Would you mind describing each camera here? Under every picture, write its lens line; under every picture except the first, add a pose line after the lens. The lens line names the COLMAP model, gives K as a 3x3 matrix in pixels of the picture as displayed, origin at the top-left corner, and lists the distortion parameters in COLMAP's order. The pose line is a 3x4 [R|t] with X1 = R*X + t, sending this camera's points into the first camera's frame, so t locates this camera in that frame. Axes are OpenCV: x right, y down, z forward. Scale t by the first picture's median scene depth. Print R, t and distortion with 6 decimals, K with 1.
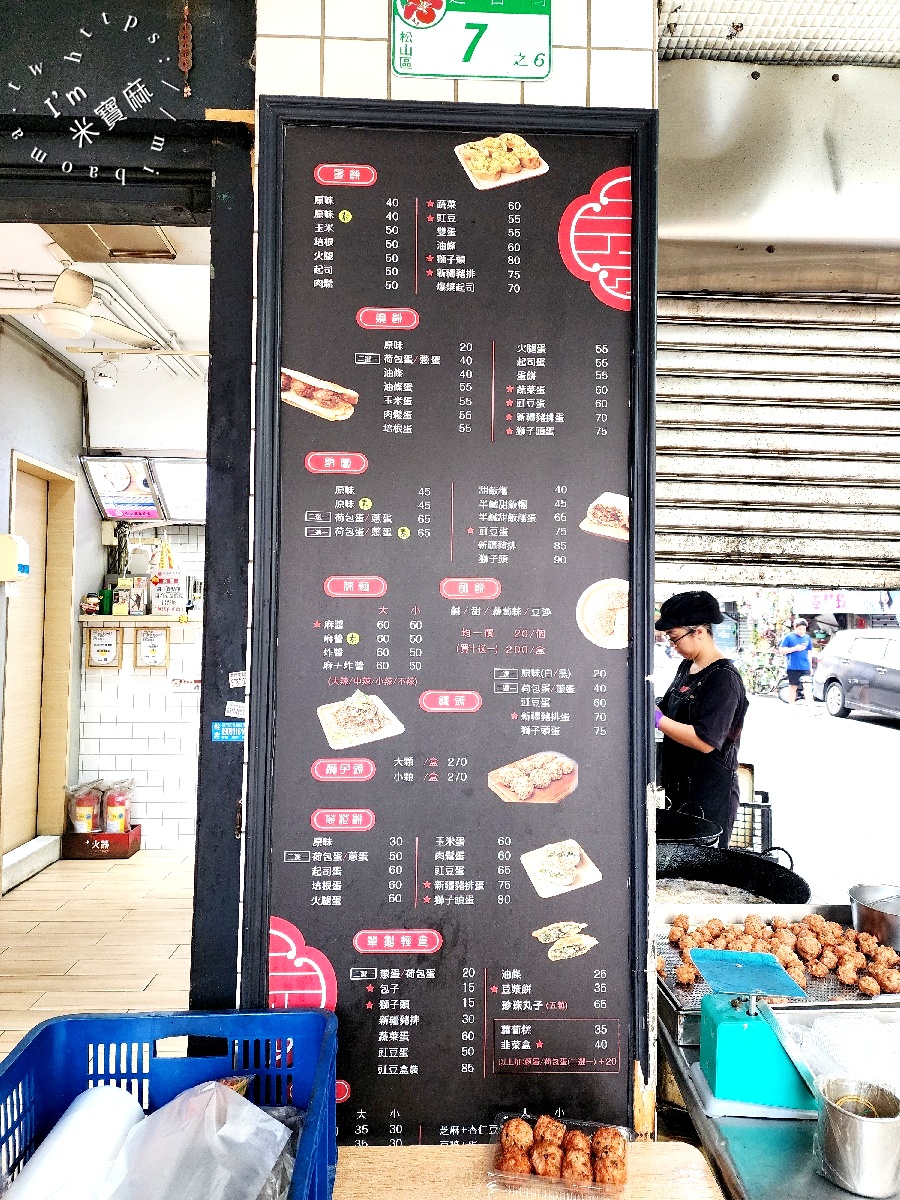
lens RADIAL K [[815.0, 0, 450.0], [0, 815.0, 600.0], [0, 0, 1]] dist [0.066877, -0.060795]
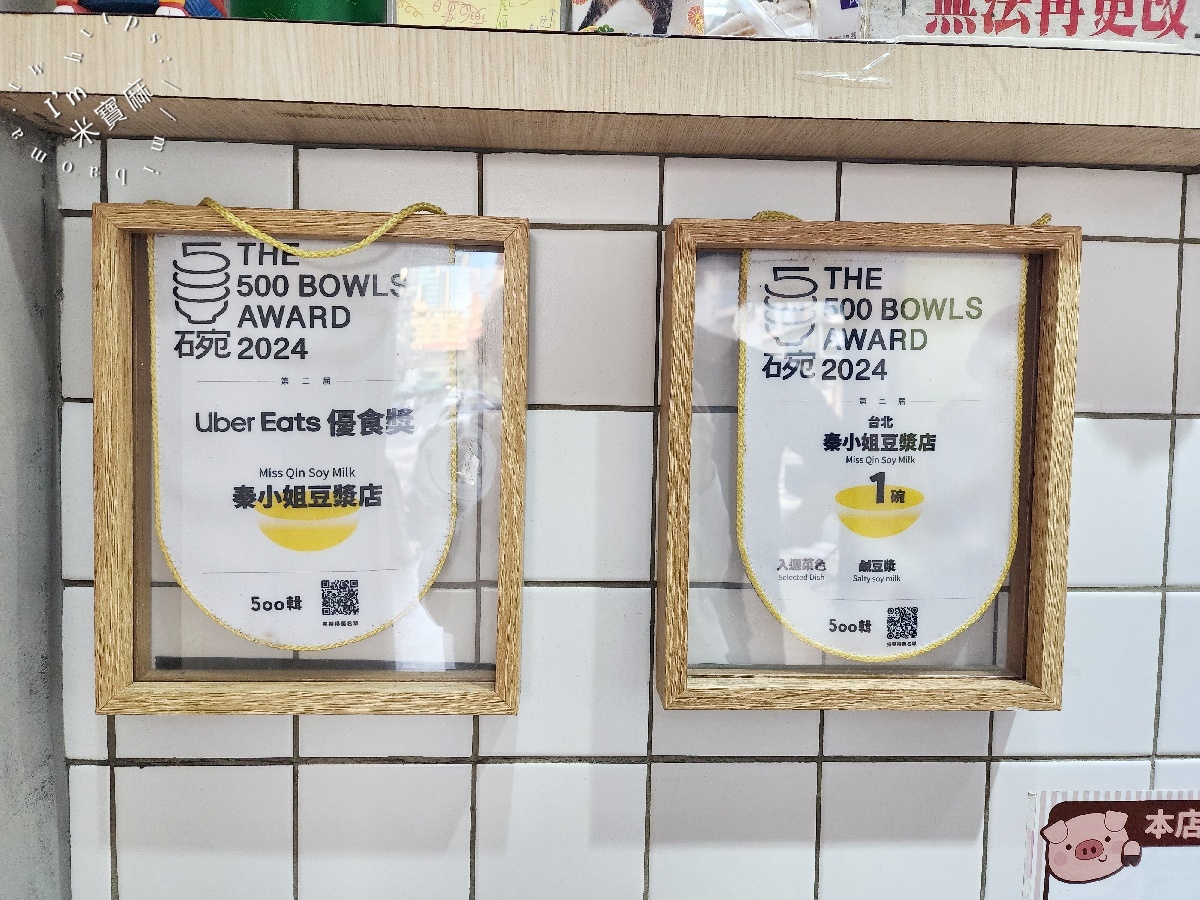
lens RADIAL K [[815.0, 0, 600.0], [0, 815.0, 450.0], [0, 0, 1]] dist [0.066877, -0.060795]
pose [[0.999799, 0.000434, 0.020031, -1.497656], [-0.002012, 0.996886, 0.078826, 0.192615], [-0.019934, -0.078850, 0.996687, 3.489956]]
